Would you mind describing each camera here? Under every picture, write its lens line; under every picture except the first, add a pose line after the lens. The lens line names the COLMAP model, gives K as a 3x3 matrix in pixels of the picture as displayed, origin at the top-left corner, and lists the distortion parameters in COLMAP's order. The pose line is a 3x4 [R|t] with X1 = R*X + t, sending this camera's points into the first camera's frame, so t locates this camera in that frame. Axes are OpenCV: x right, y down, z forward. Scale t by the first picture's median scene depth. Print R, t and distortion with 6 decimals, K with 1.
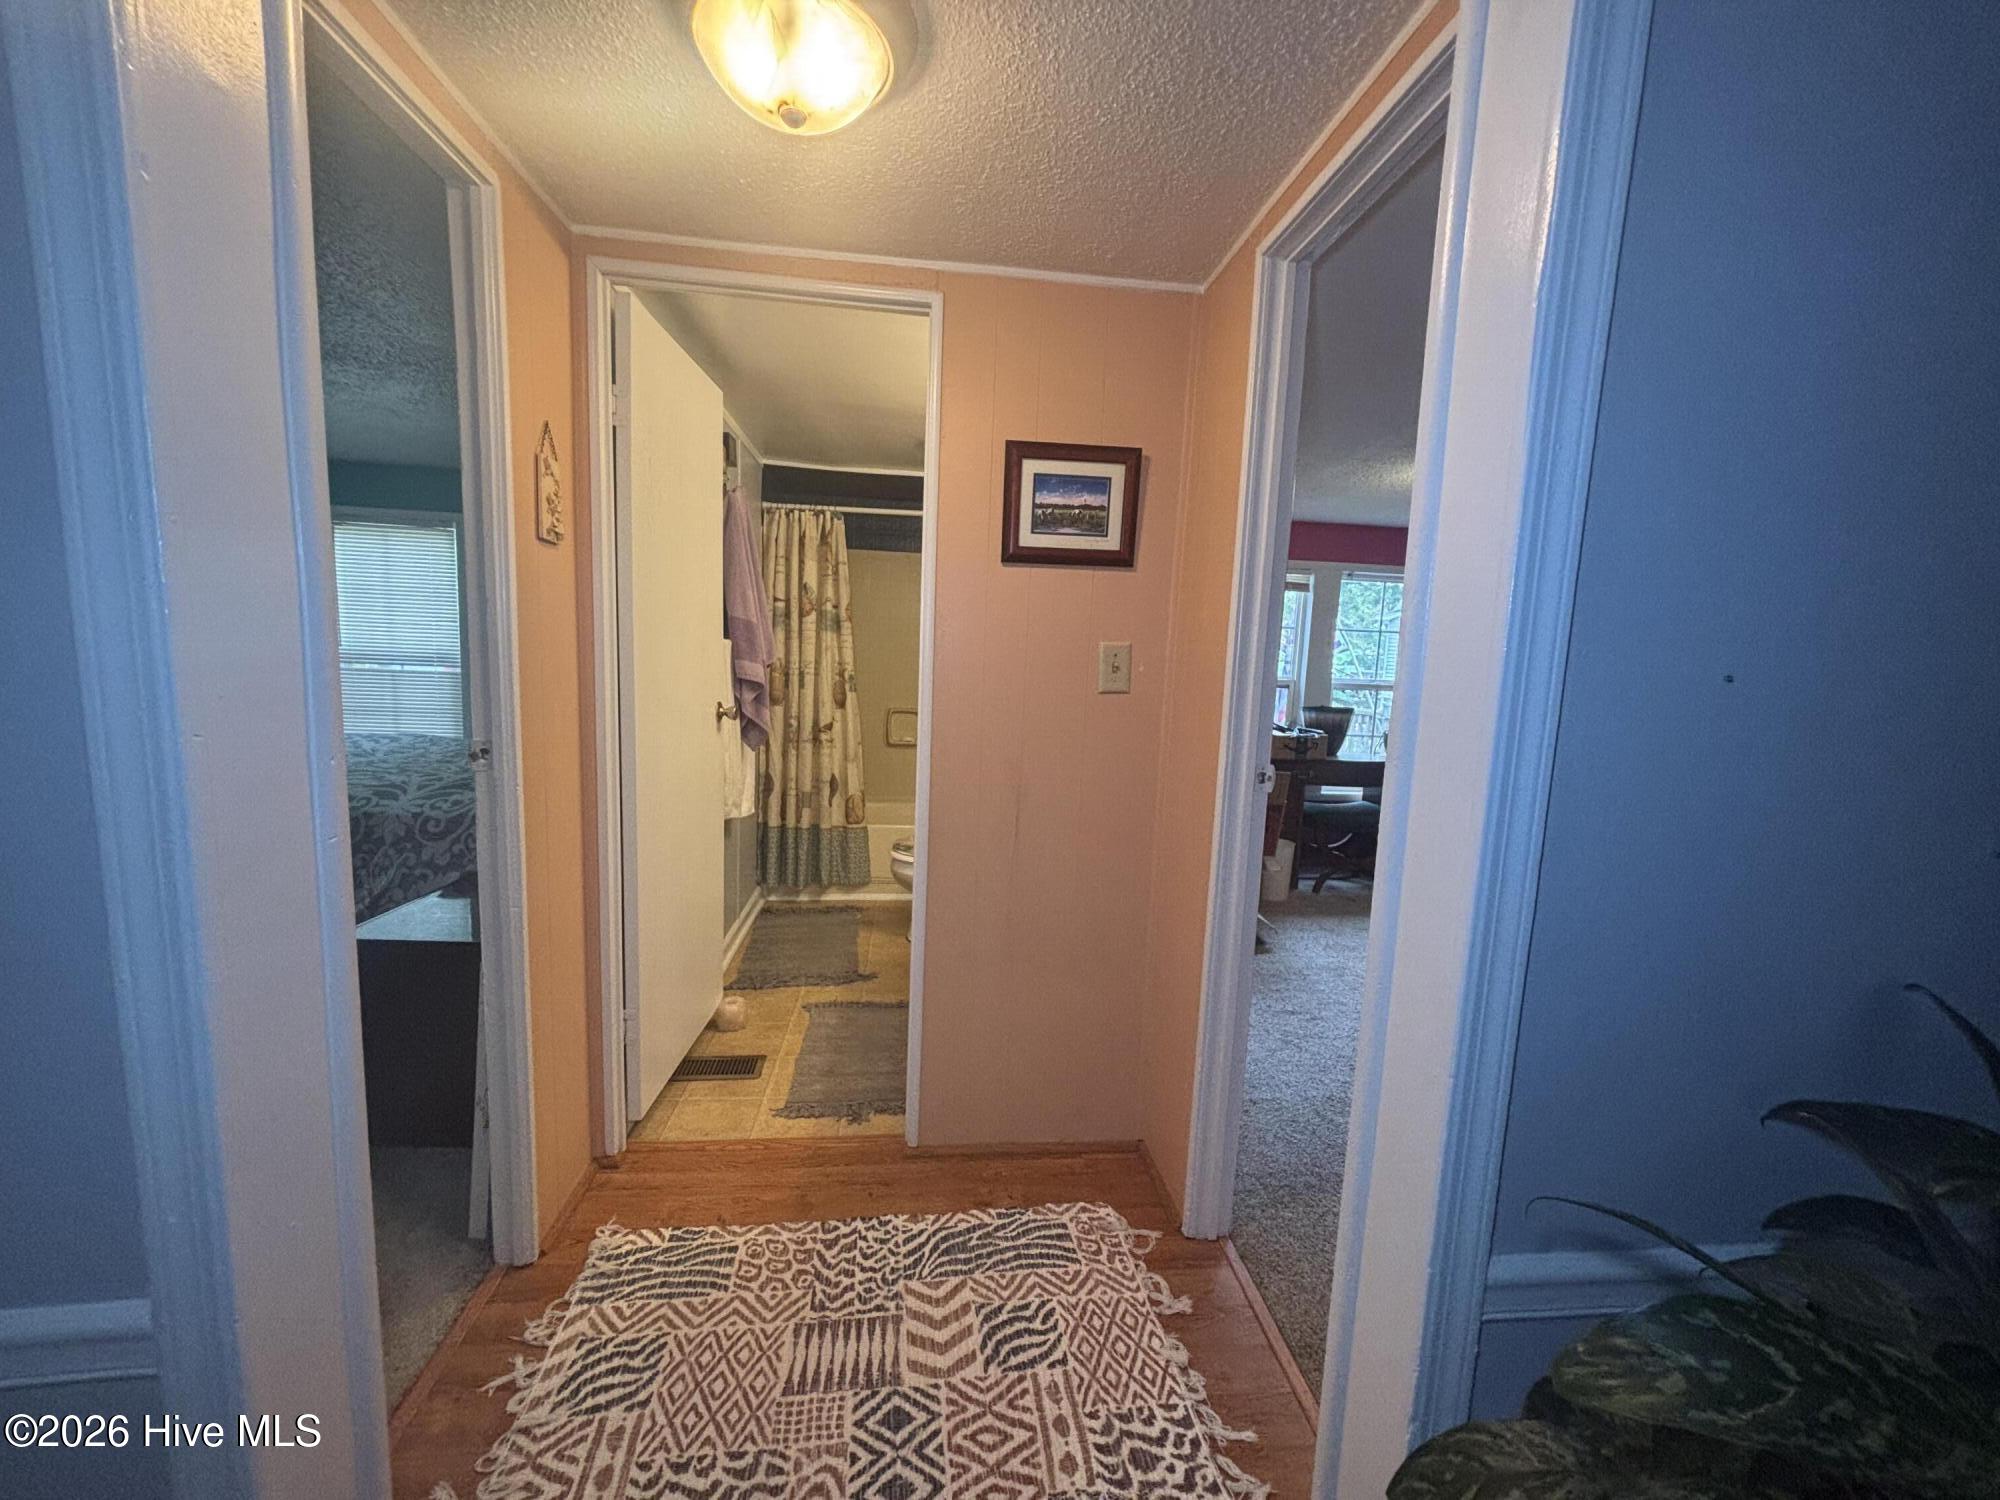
lens RADIAL K [[833.2, 0, 1000.0], [0, 833.2, 750.0], [0, 0, 1]] dist [-0.001389, -0.000103]
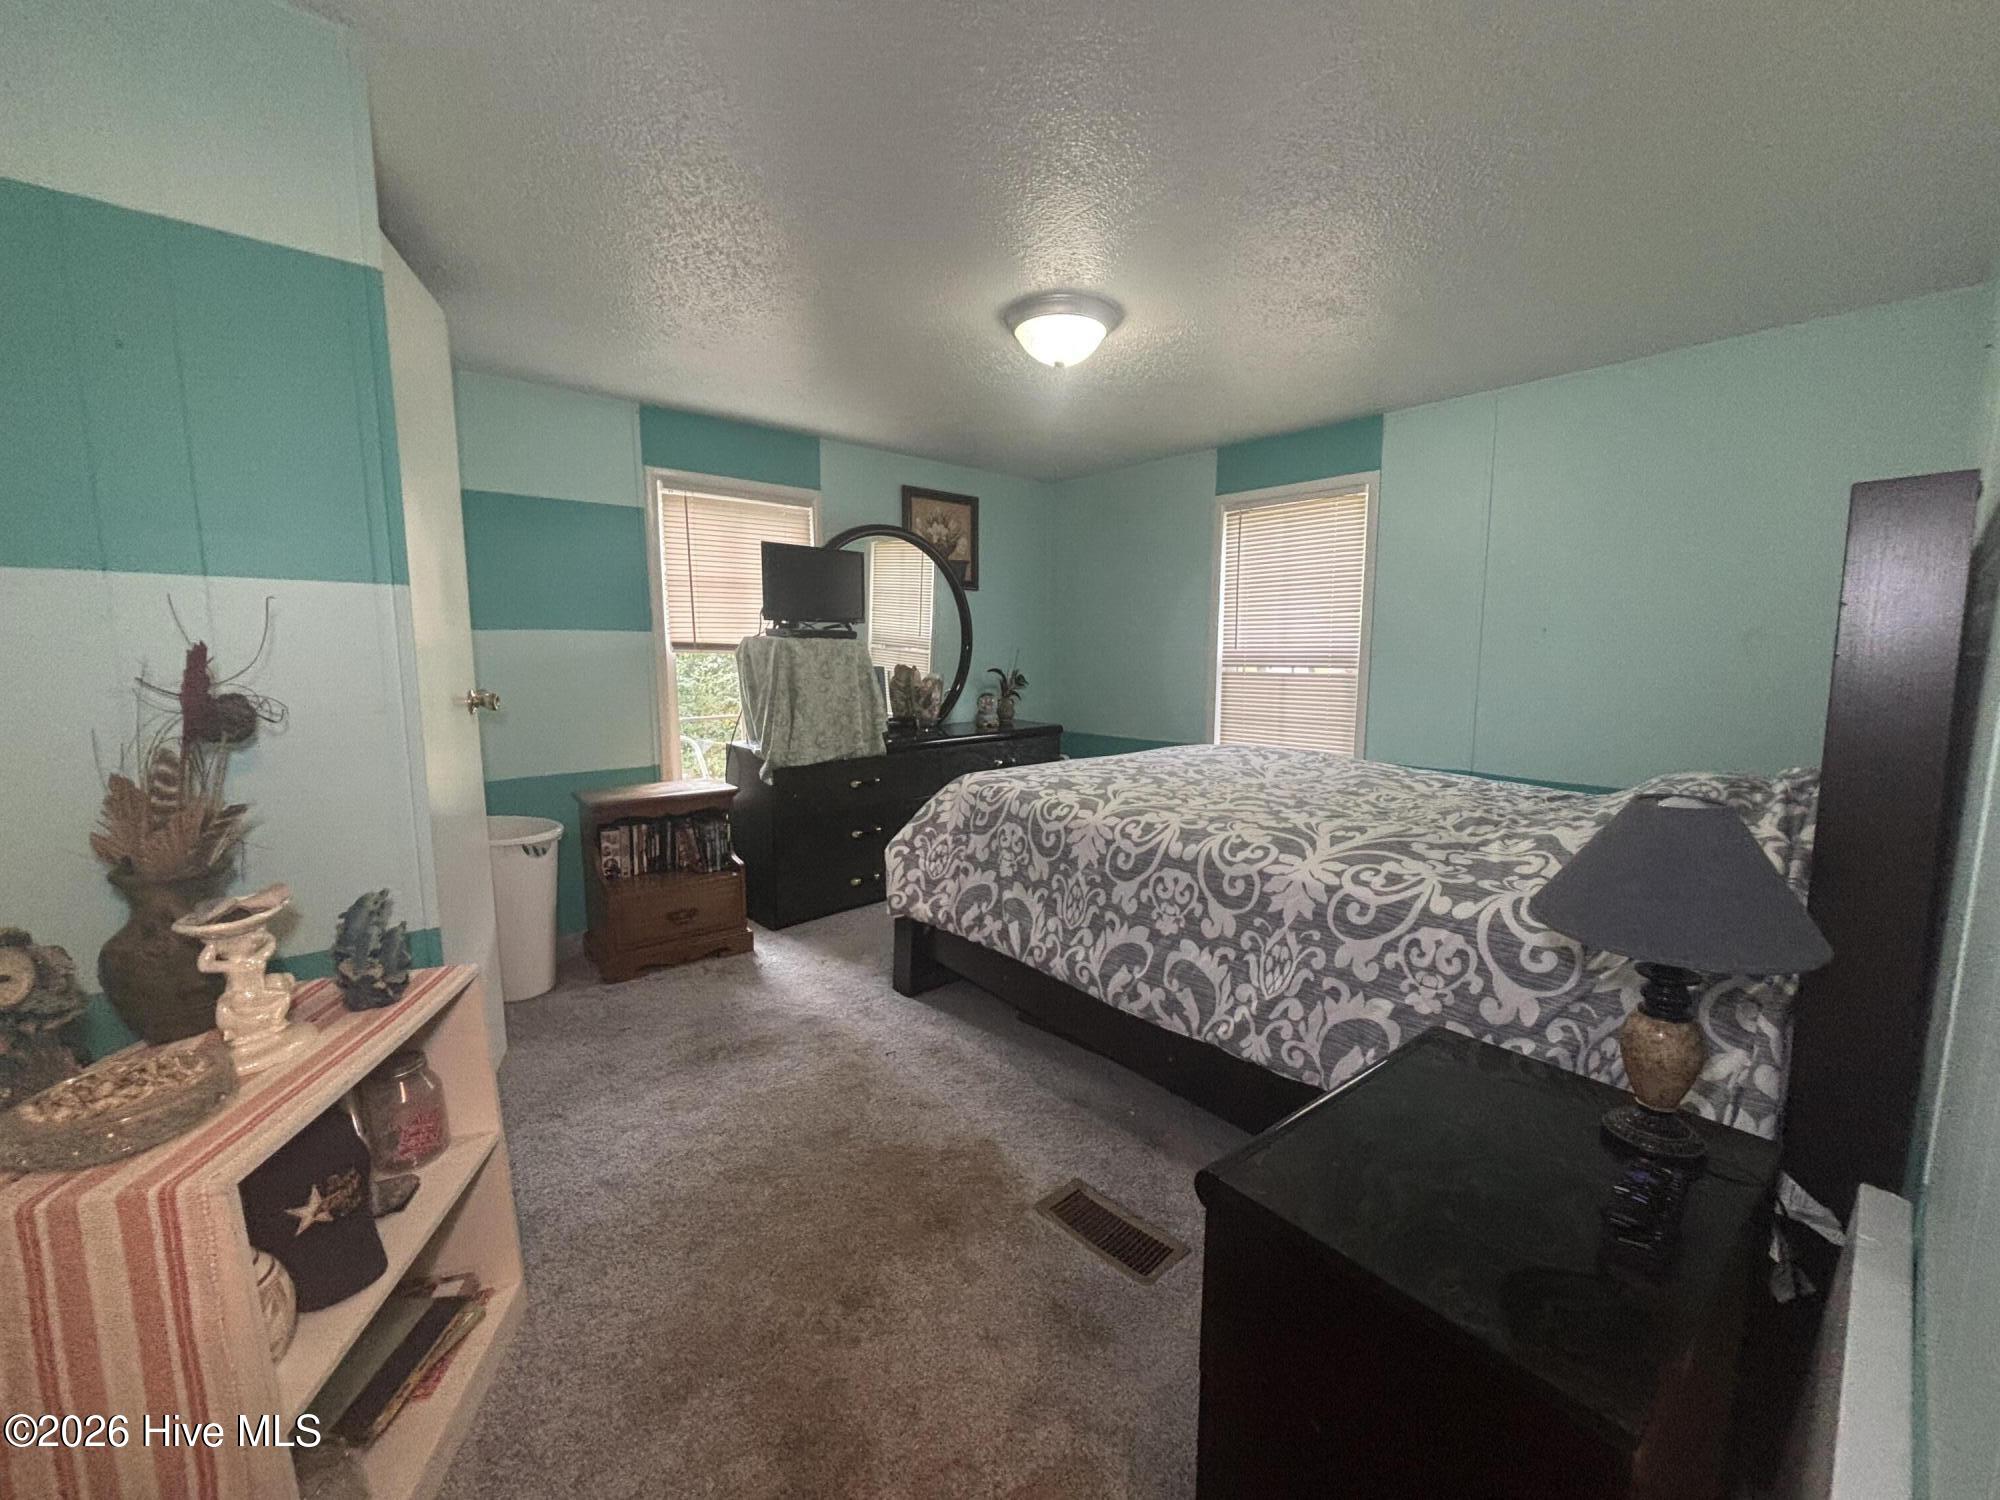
lens RADIAL K [[833.2, 0, 1000.0], [0, 833.2, 750.0], [0, 0, 1]] dist [-0.001389, -0.000103]
pose [[0.601939, 0.059278, -0.796339, -0.259296], [-0.075288, 0.997012, 0.017307, -0.012037], [0.794985, 0.049537, 0.604603, 0.304167]]
